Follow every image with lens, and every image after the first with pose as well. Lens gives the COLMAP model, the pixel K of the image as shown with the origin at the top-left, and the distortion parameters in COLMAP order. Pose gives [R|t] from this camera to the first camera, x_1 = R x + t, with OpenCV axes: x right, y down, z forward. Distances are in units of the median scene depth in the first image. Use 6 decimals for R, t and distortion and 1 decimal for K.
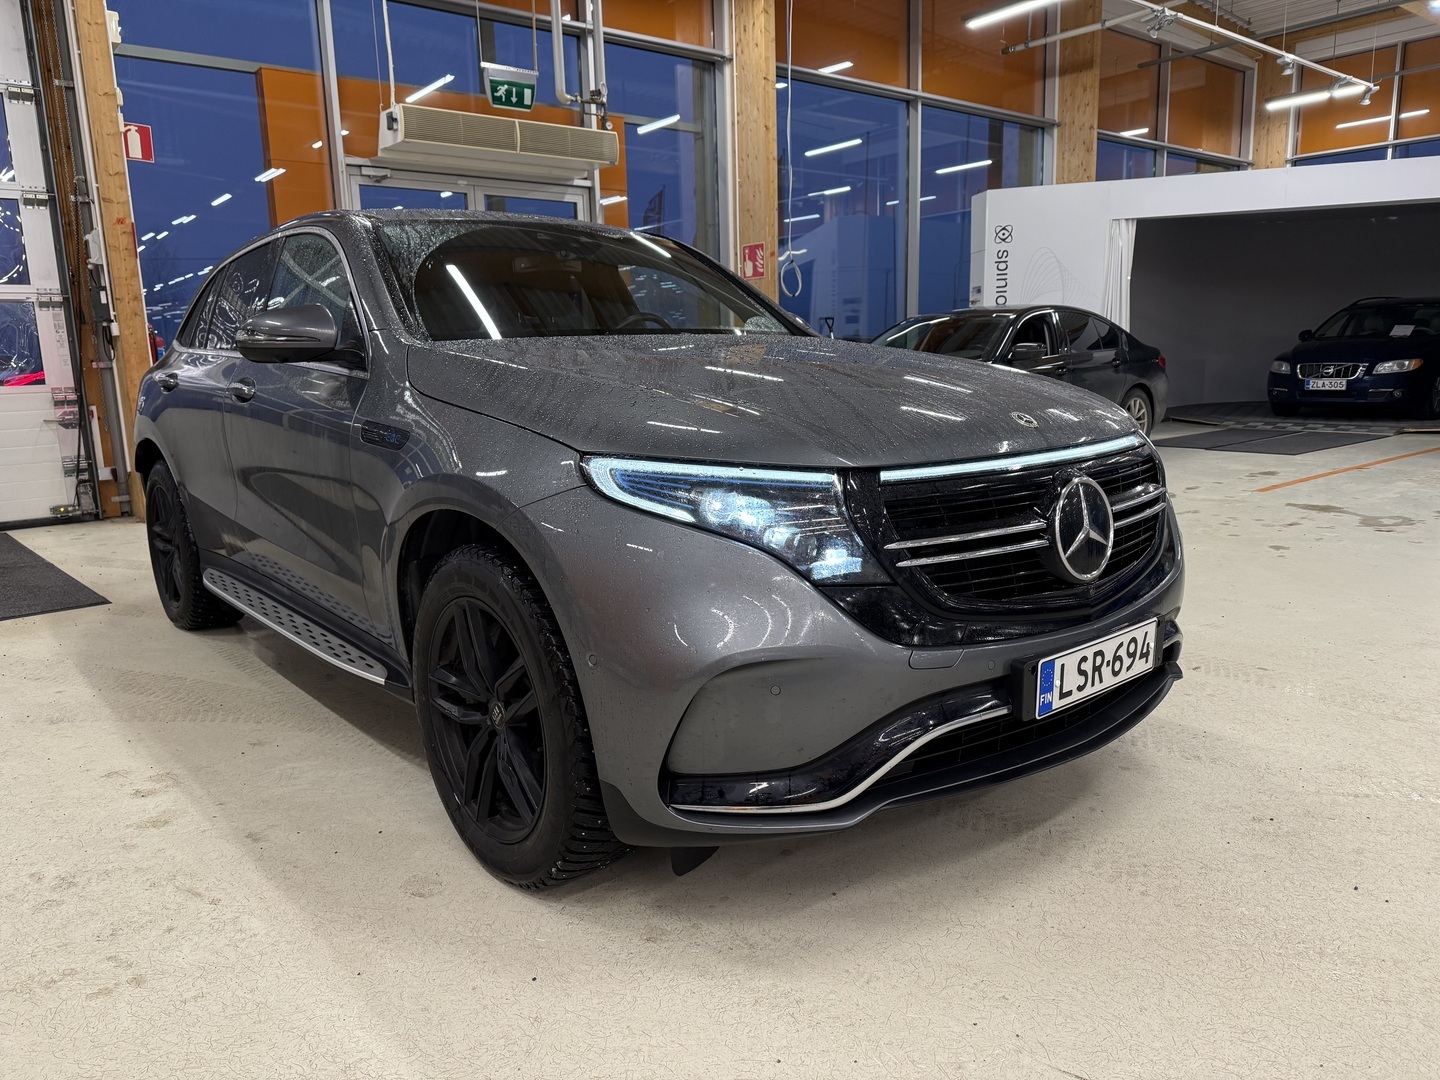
lens RADIAL K [[1023.0, 0, 724.0], [0, 1023.0, 540.4], [0, 0, 1]] dist [0.064637, -0.061962]
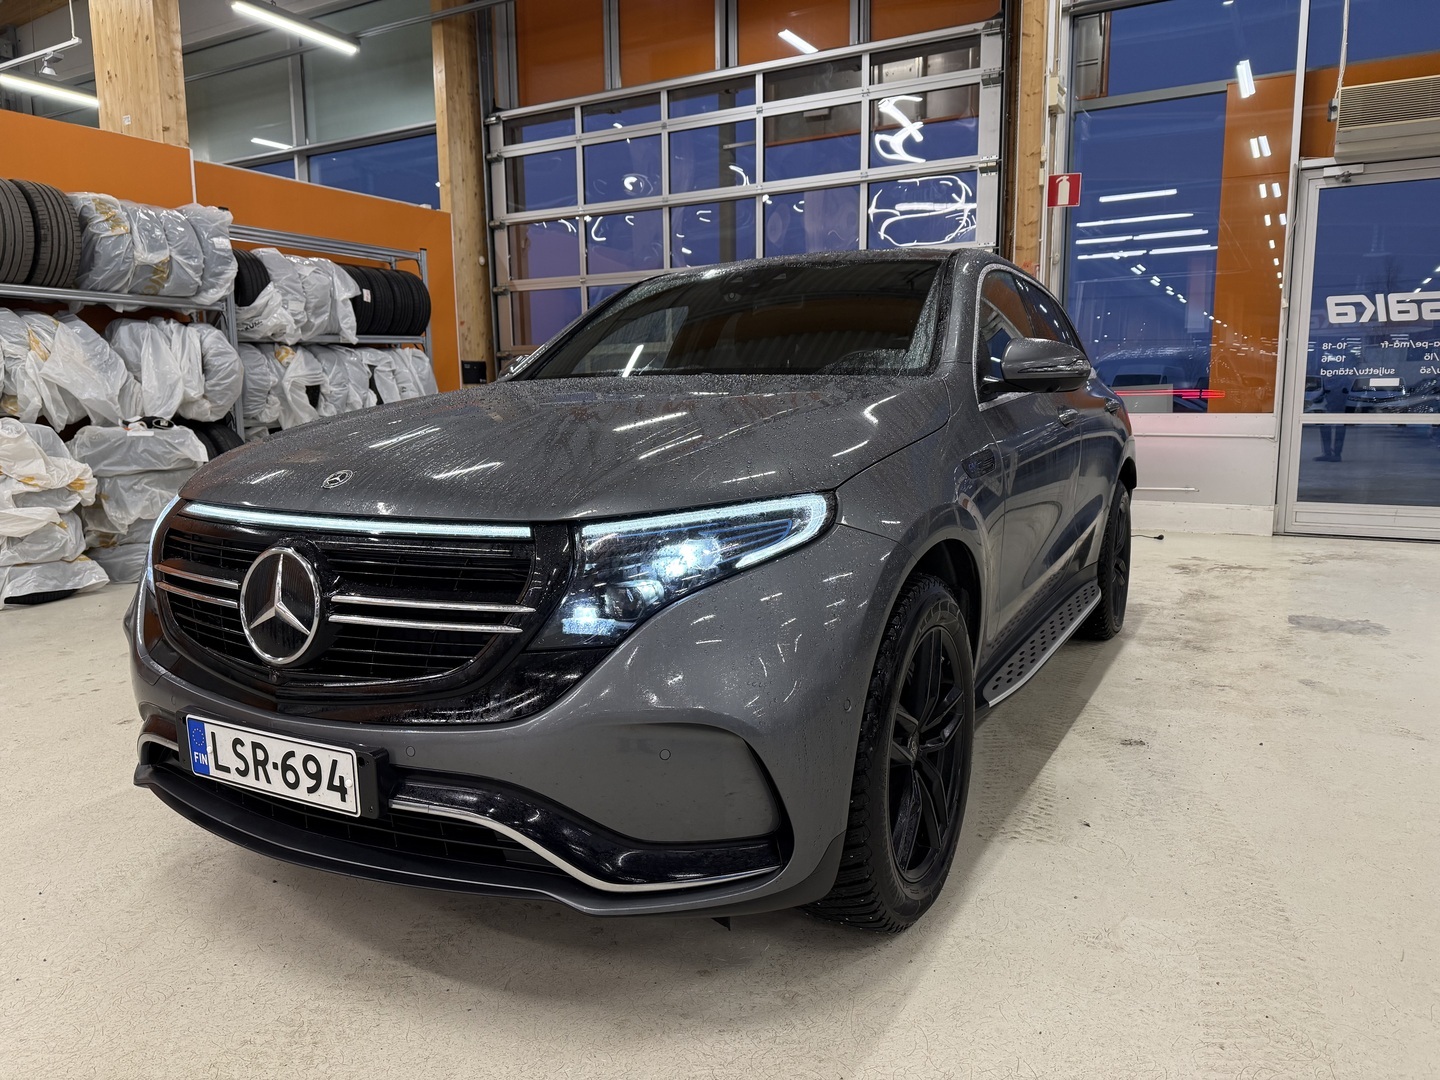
lens RADIAL K [[1023.0, 0, 716.4], [0, 1023.0, 549.0], [0, 0, 1]] dist [0.064637, -0.061962]
pose [[0.356642, 0.167477, -0.919107, 1.271243], [-0.177932, 0.977970, 0.109160, -0.218784], [0.917141, 0.124607, 0.378584, 0.989434]]
